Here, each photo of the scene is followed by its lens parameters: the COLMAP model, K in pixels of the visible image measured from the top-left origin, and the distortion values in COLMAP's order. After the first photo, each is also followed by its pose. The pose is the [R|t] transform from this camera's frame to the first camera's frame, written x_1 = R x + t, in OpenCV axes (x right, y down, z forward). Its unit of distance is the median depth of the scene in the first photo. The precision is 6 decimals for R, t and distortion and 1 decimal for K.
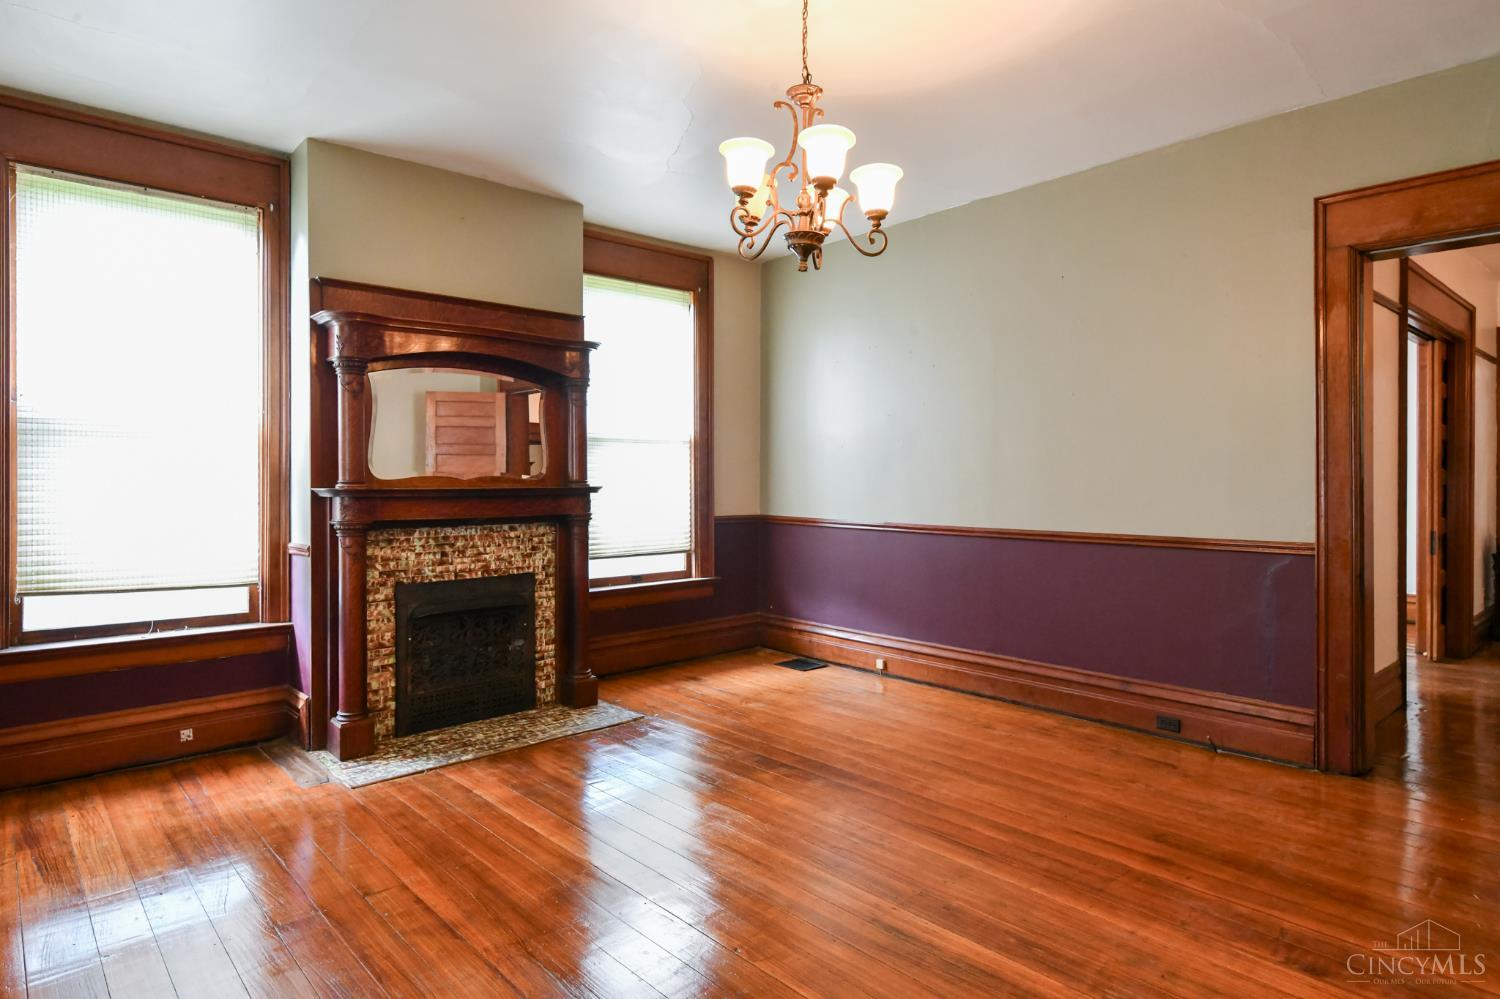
lens RADIAL K [[855.9, 0, 748.2], [0, 855.9, 482.7], [0, 0, 1]] dist [0.003431, -0.000860]
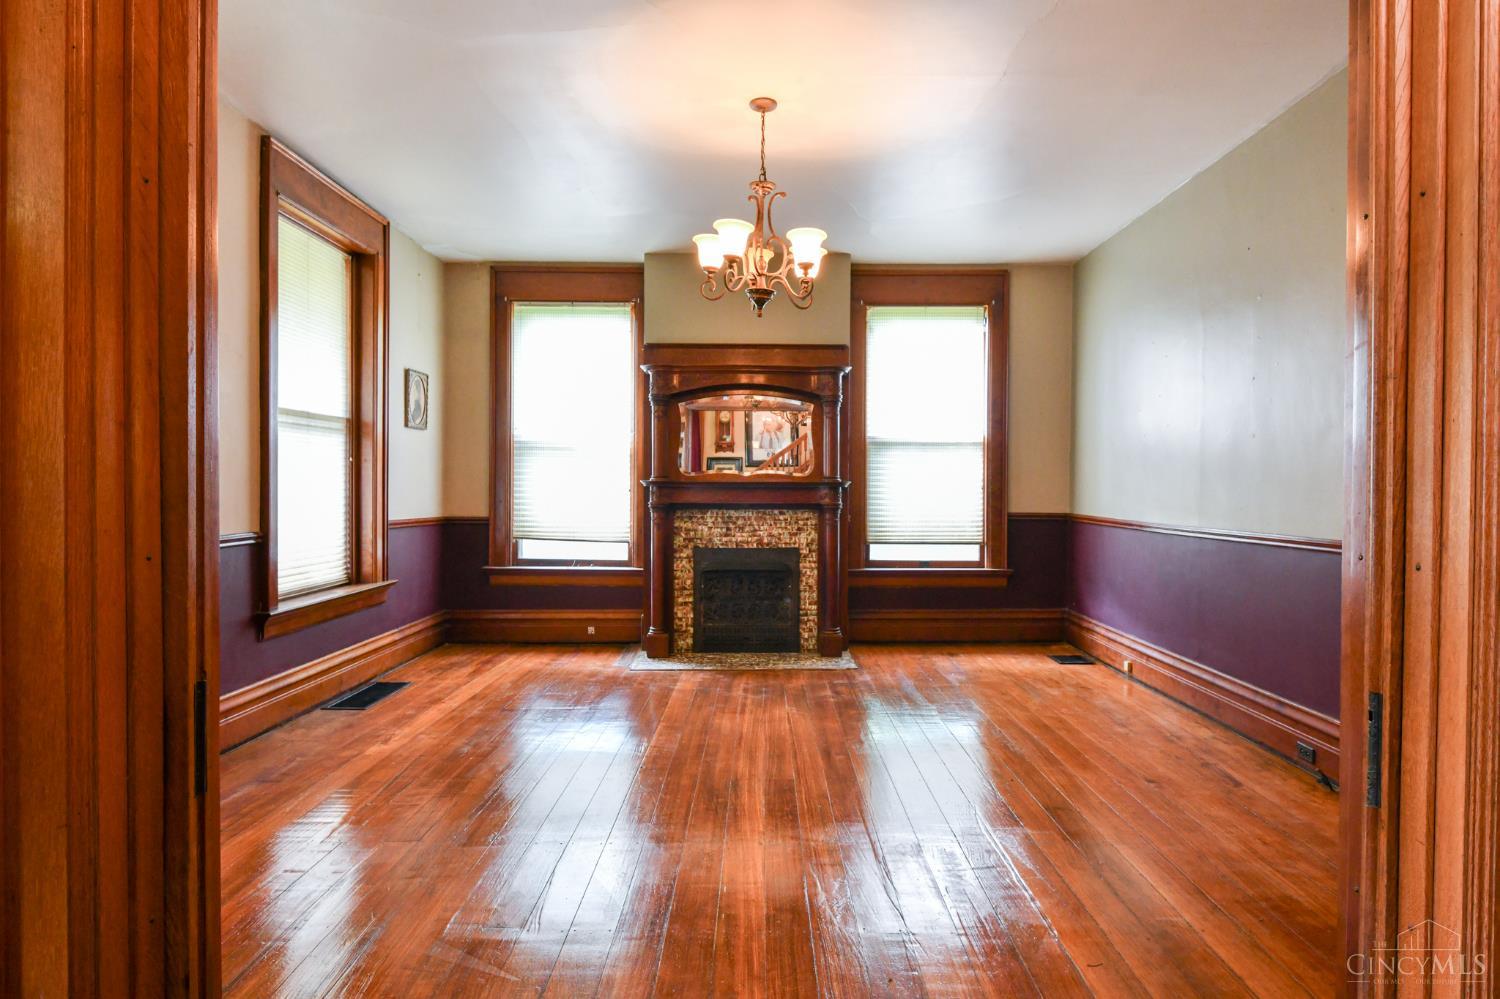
lens RADIAL K [[868.2, 0, 750.0], [0, 868.2, 499.5], [0, 0, 1]] dist [-0.020485, -0.002522]
pose [[0.738698, 0.015675, -0.673854, 0.589213], [-0.009281, 0.999871, 0.013085, 0.015444], [0.673973, -0.003412, 0.738748, -0.021930]]
